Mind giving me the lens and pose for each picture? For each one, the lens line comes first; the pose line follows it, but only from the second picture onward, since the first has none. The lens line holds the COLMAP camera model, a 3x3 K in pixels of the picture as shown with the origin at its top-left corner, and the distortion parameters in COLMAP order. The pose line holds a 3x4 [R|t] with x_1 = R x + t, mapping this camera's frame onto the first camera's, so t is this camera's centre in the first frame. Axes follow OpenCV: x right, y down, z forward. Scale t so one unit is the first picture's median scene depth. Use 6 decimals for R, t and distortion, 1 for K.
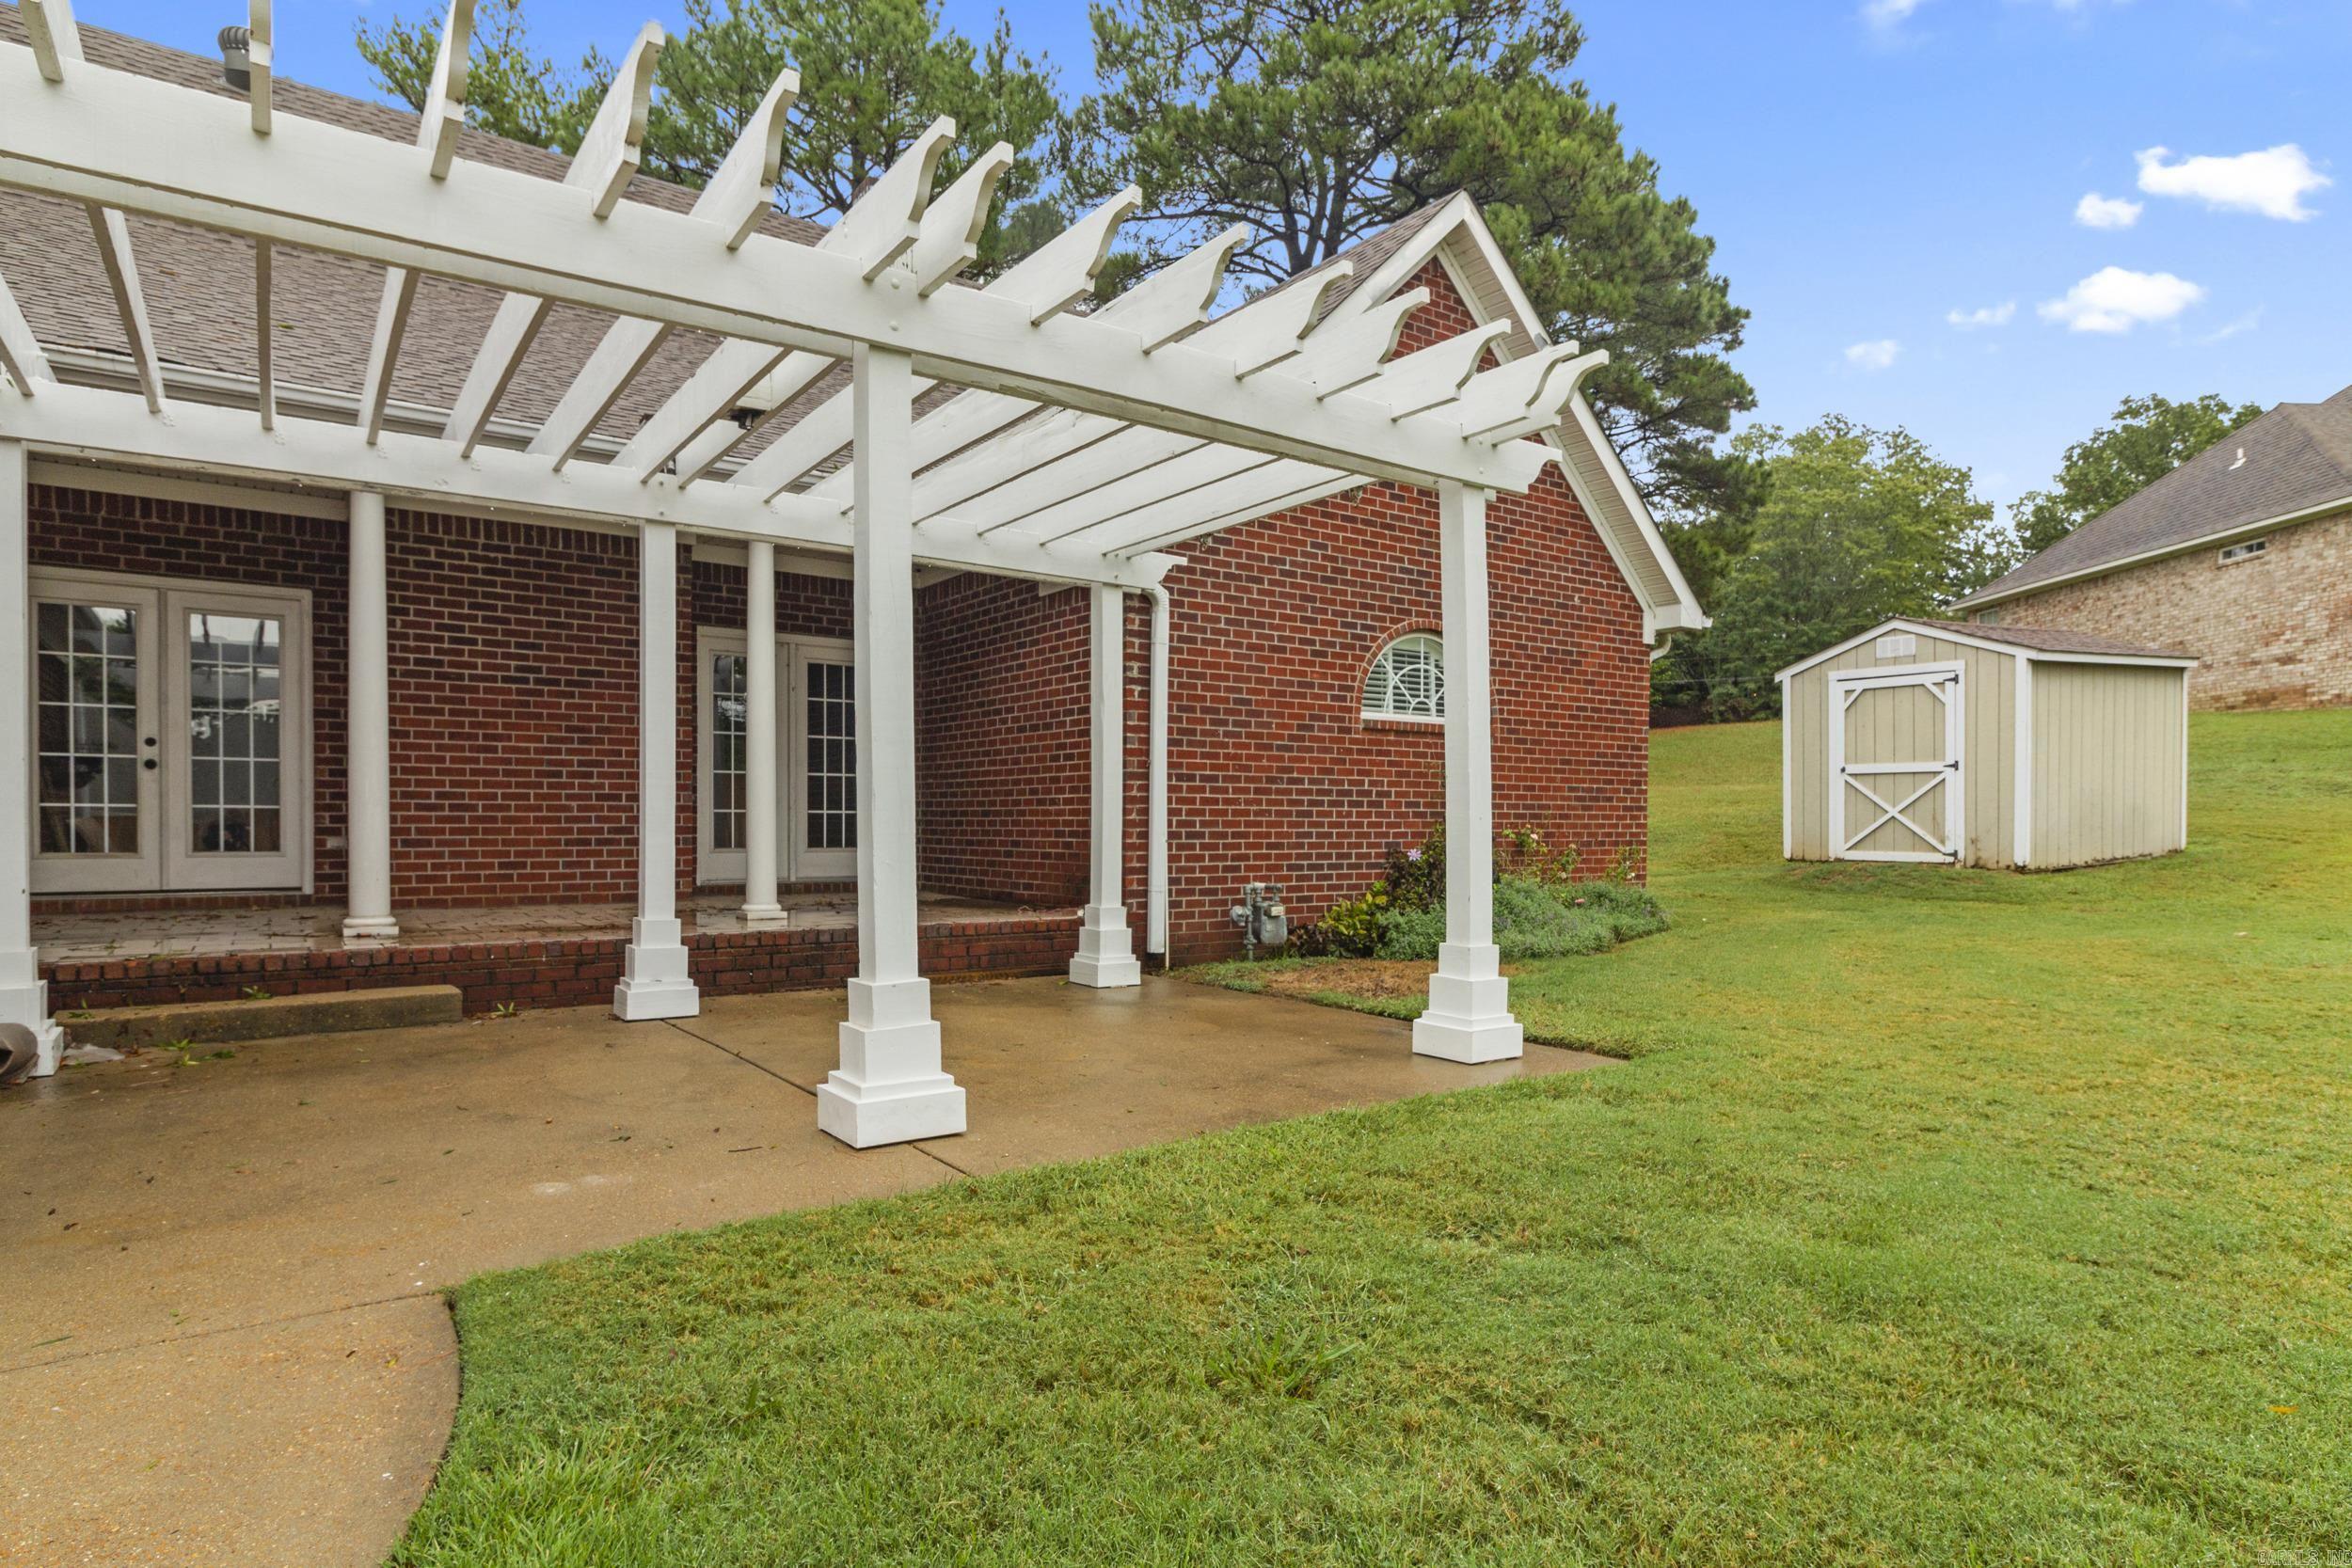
lens RADIAL K [[1271.0, 0, 1172.4], [0, 1271.0, 836.0], [0, 0, 1]] dist [0.001177, 0.000849]
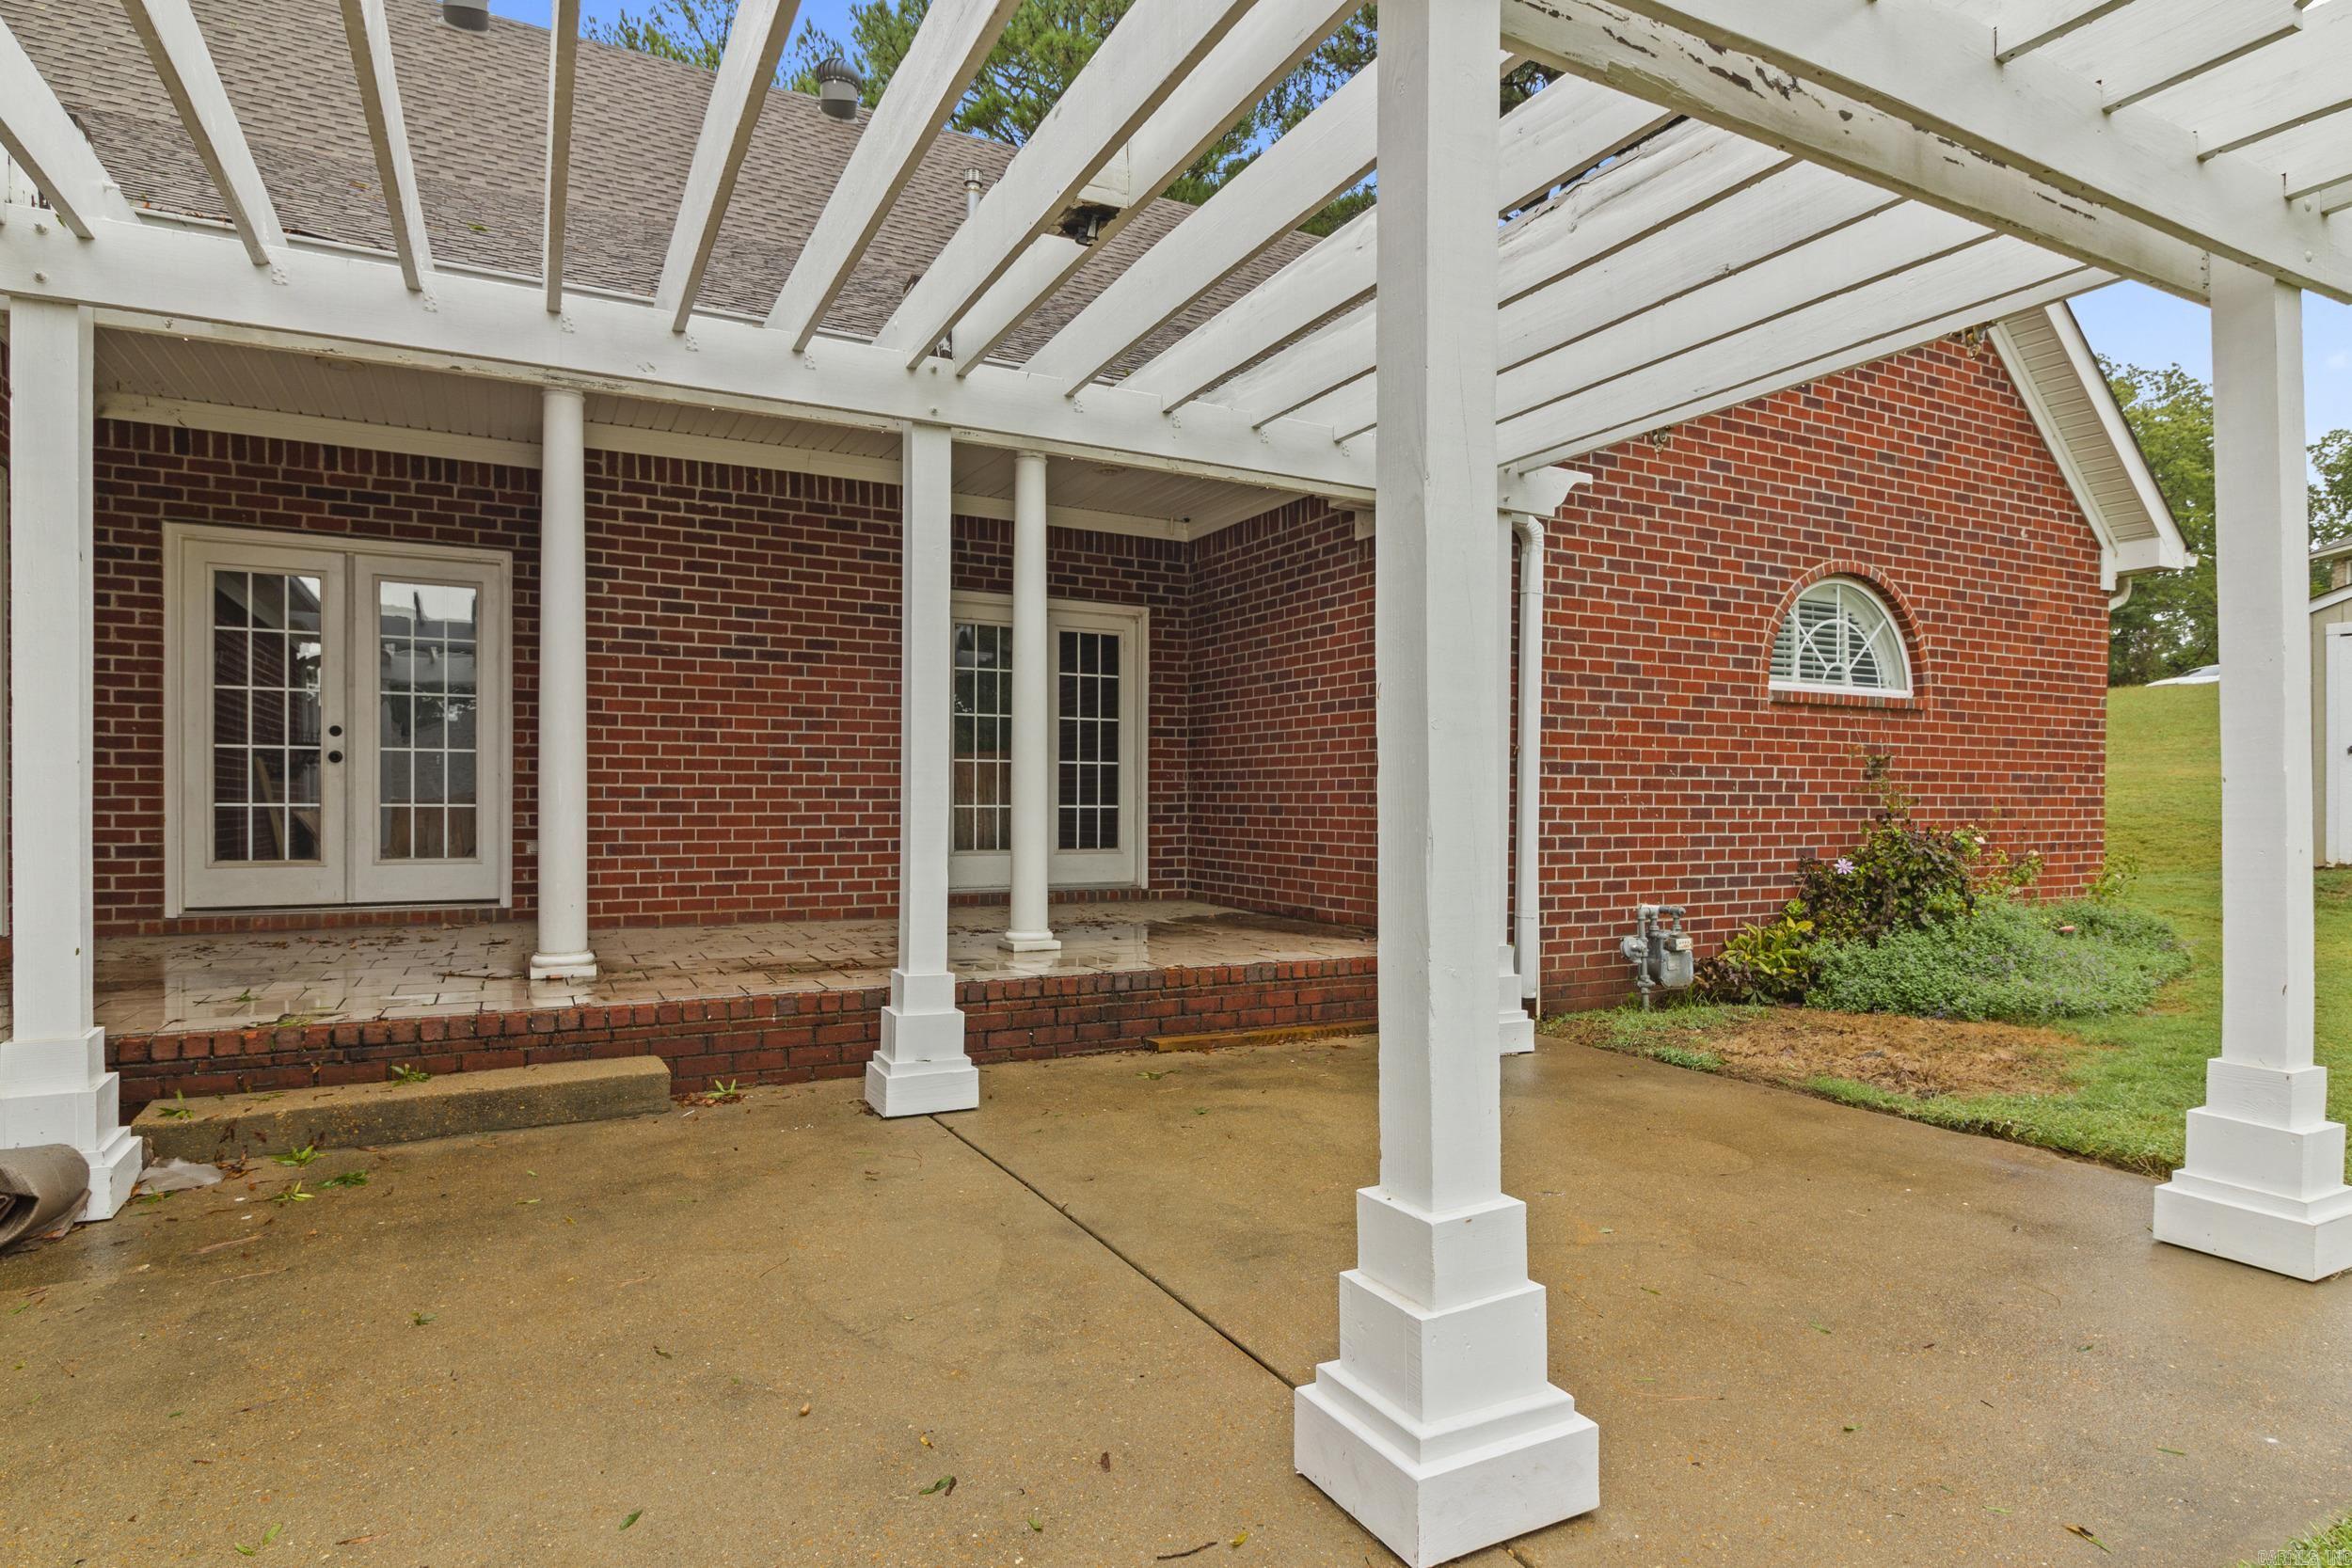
lens RADIAL K [[1263.1, 0, 1177.0], [0, 1263.1, 800.7], [0, 0, 1]] dist [0.003371, 0.000676]
pose [[0.990827, 0.000925, -0.135131, -0.113422], [-0.002278, 0.999949, -0.009859, -0.017905], [0.135115, 0.010076, 0.990779, 0.209734]]
